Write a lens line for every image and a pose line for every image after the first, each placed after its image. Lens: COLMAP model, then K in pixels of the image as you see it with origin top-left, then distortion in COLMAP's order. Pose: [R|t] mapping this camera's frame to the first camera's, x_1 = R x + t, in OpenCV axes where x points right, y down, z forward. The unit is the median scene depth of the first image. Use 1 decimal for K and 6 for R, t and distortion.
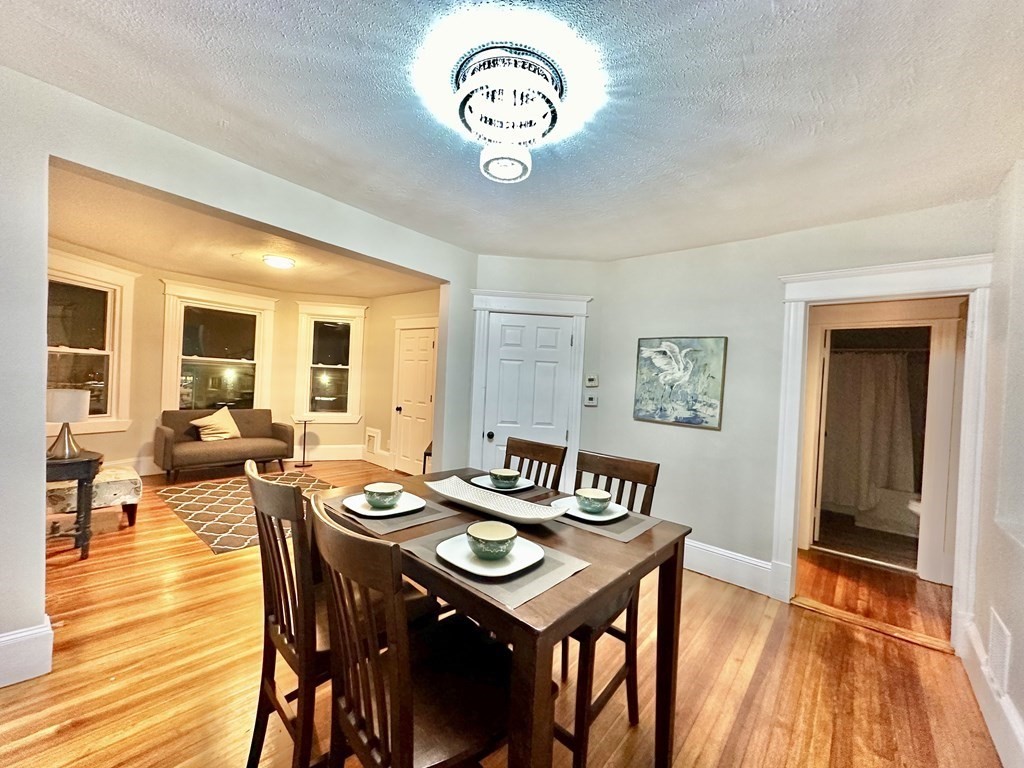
lens RADIAL K [[400.8, 0, 522.2], [0, 400.8, 387.0], [0, 0, 1]] dist [-0.015333, -0.000291]
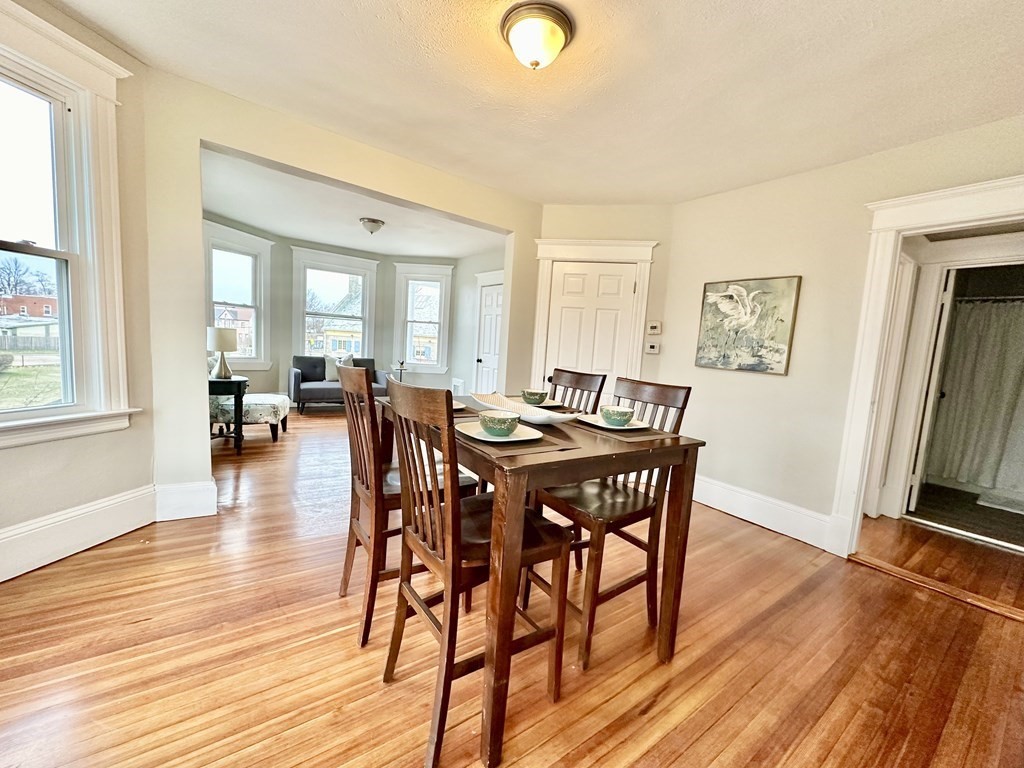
lens RADIAL K [[400.8, 0, 505.6], [0, 400.8, 386.2], [0, 0, 1]] dist [-0.015333, -0.000291]
pose [[0.966768, 0.038912, -0.252677, 0.084217], [-0.016220, 0.995693, 0.091278, 0.049389], [0.255141, -0.084146, 0.963235, -0.072734]]
